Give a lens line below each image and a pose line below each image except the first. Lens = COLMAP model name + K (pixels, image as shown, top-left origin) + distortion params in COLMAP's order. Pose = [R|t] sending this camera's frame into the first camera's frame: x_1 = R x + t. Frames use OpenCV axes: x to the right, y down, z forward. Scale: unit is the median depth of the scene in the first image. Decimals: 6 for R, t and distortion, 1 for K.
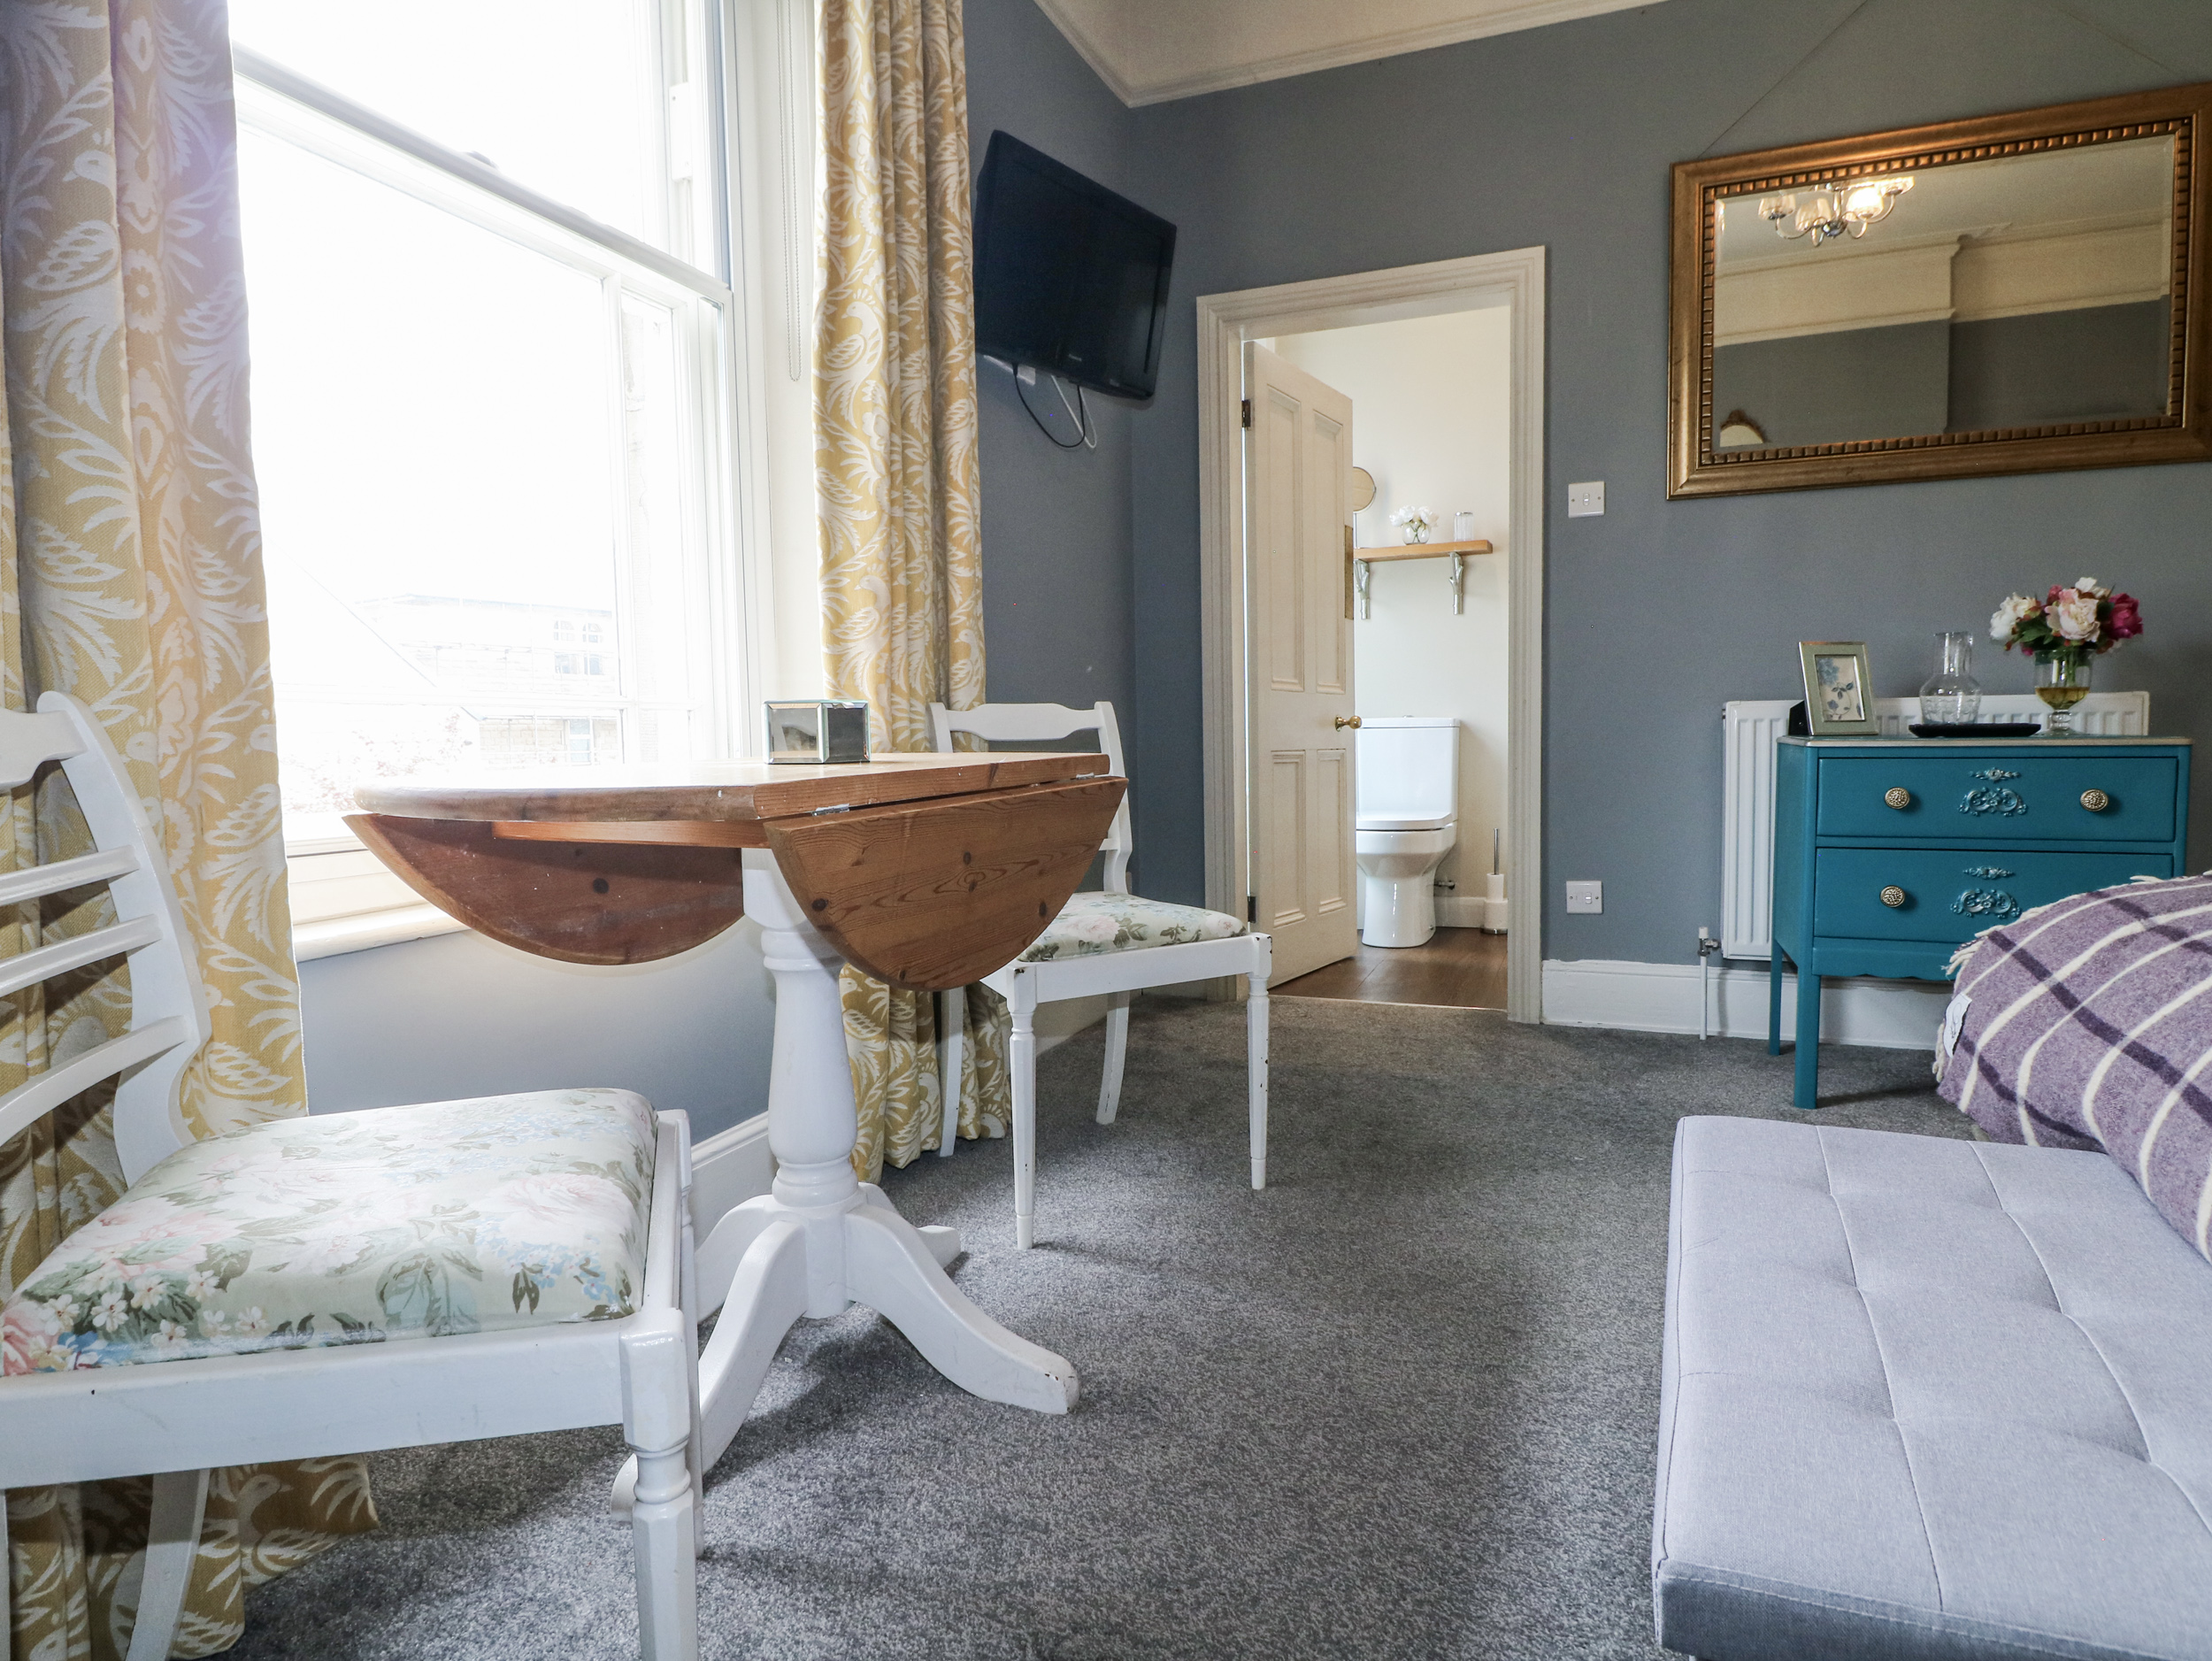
lens RADIAL K [[1252.5, 0, 1108.8], [0, 1252.5, 830.3], [0, 0, 1]] dist [-0.012675, 0.000691]
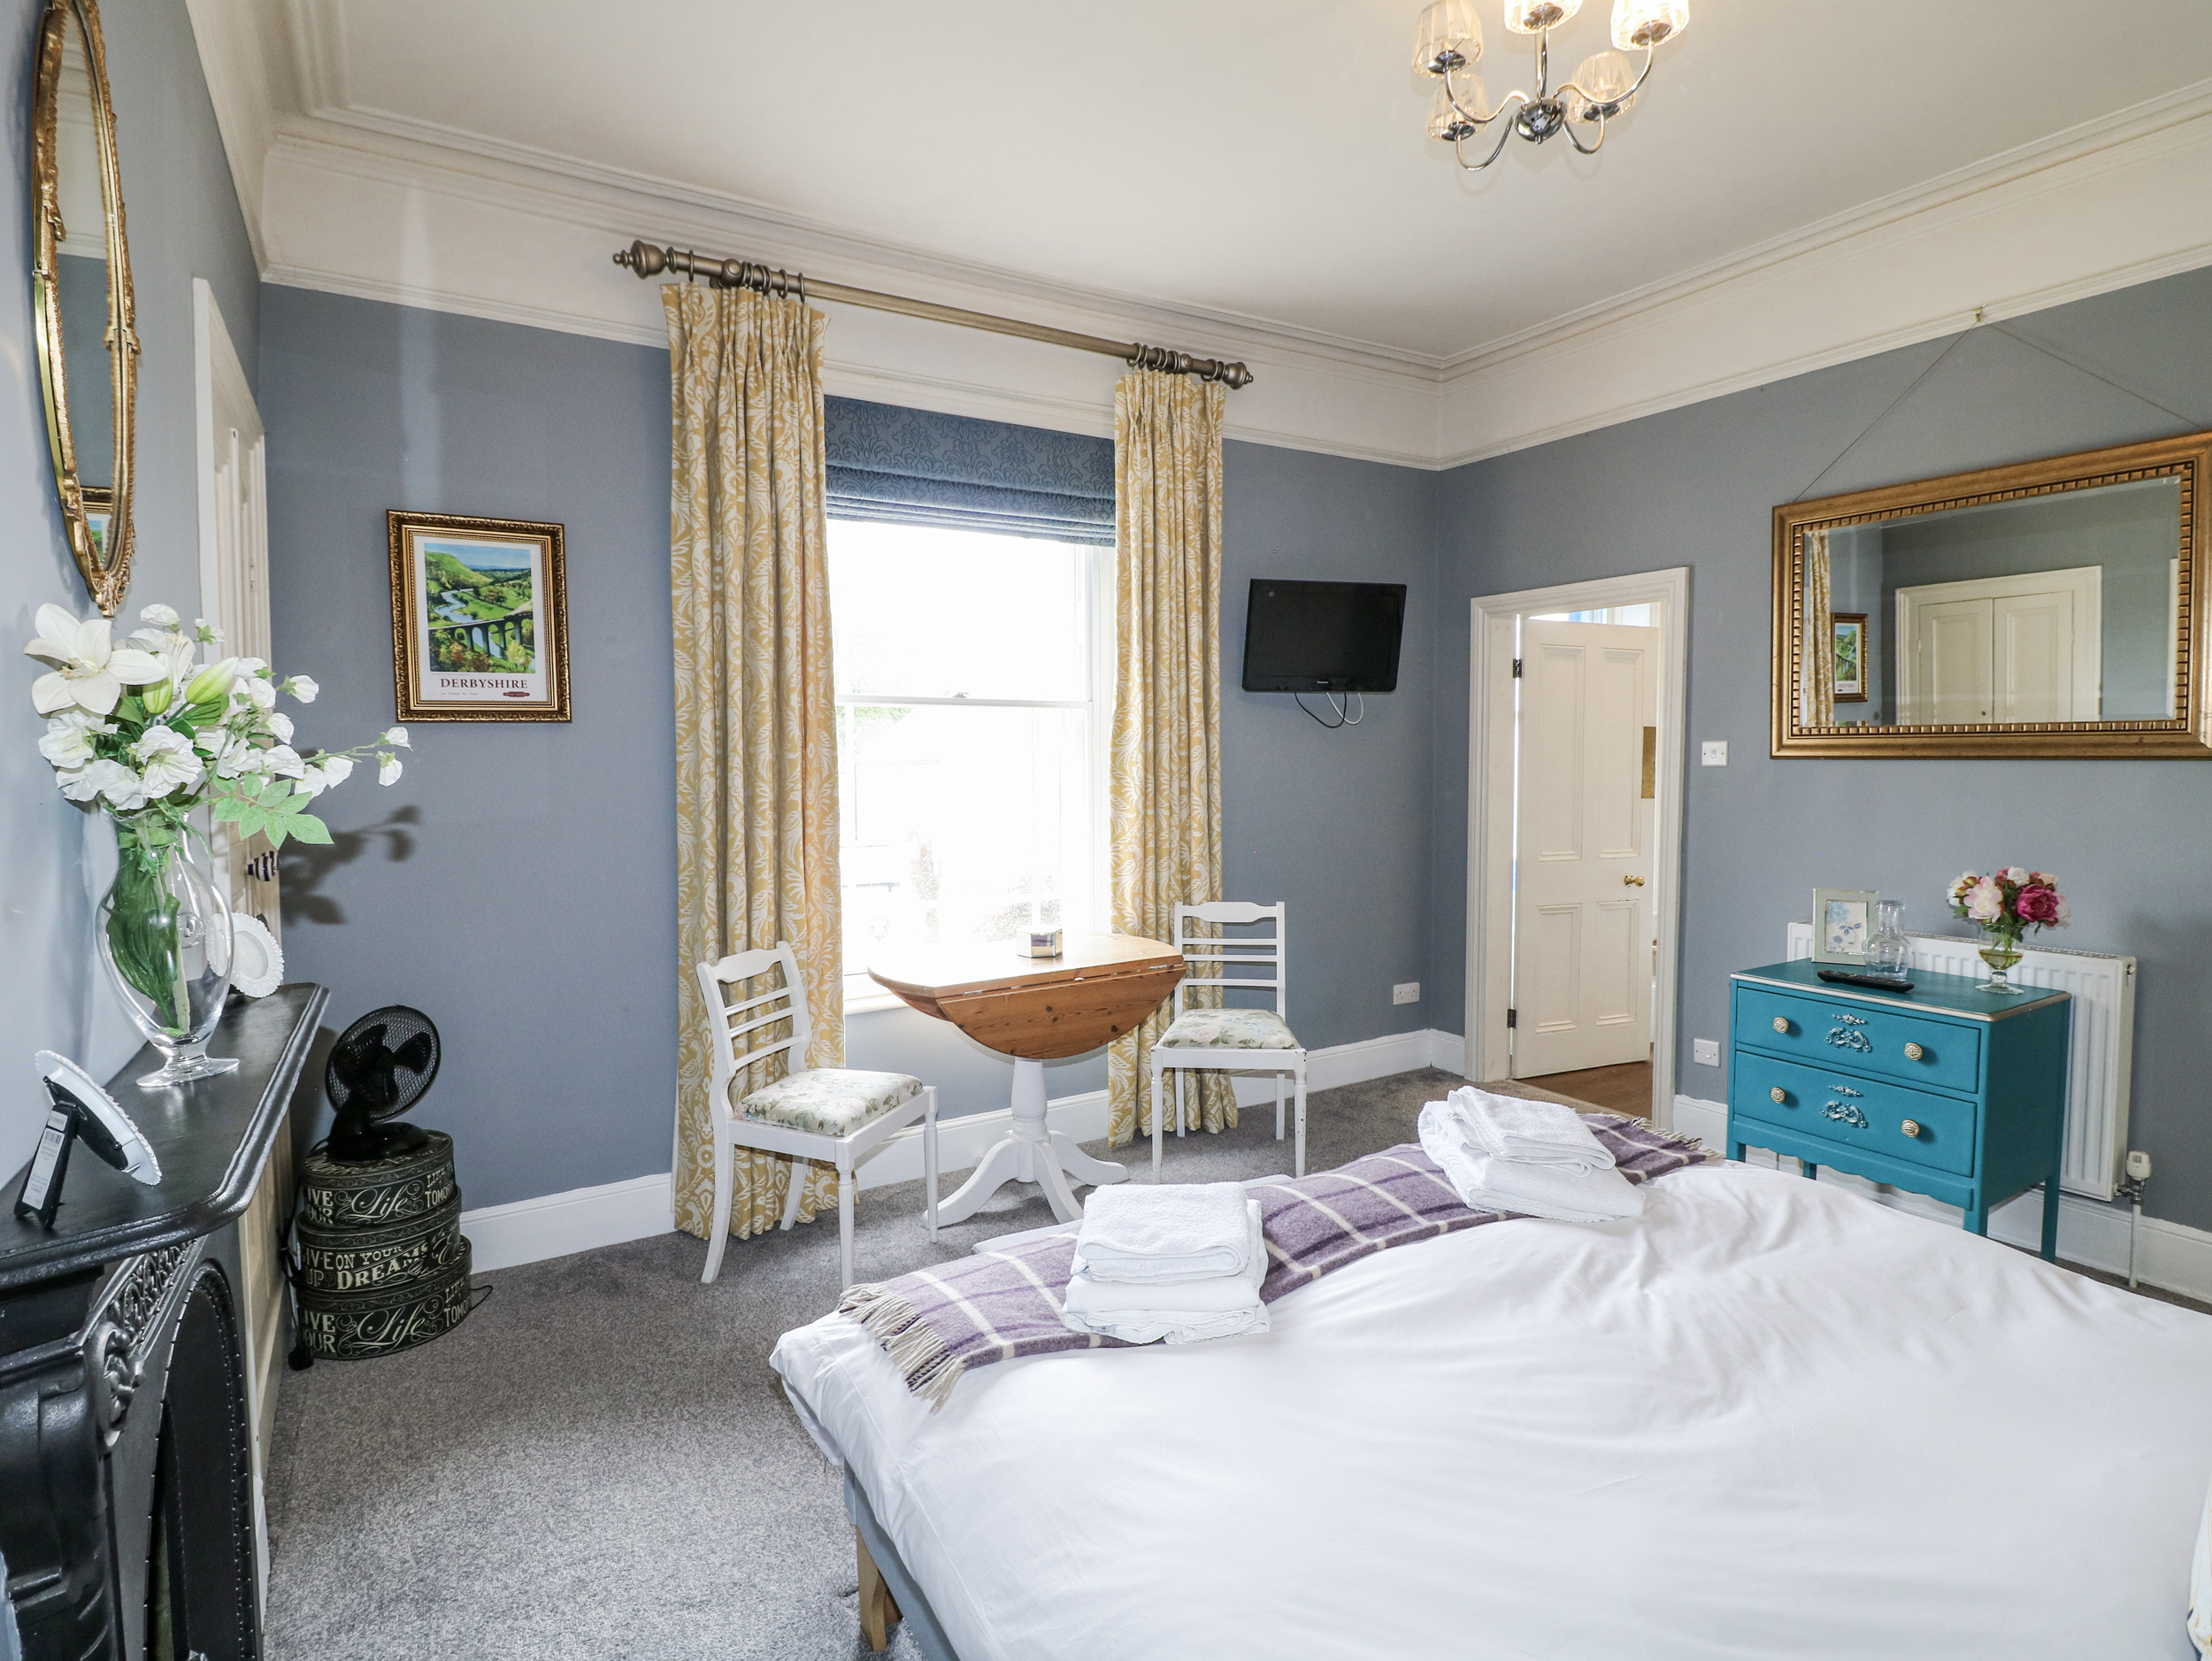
lens RADIAL K [[1151.6, 0, 1111.7], [0, 1151.6, 820.2], [0, 0, 1]] dist [-0.001633, -0.011870]
pose [[0.803473, 0.049227, -0.593302, 0.883784], [-0.054412, 0.998477, 0.009157, -0.253265], [0.592849, 0.024925, 0.804928, -0.531602]]
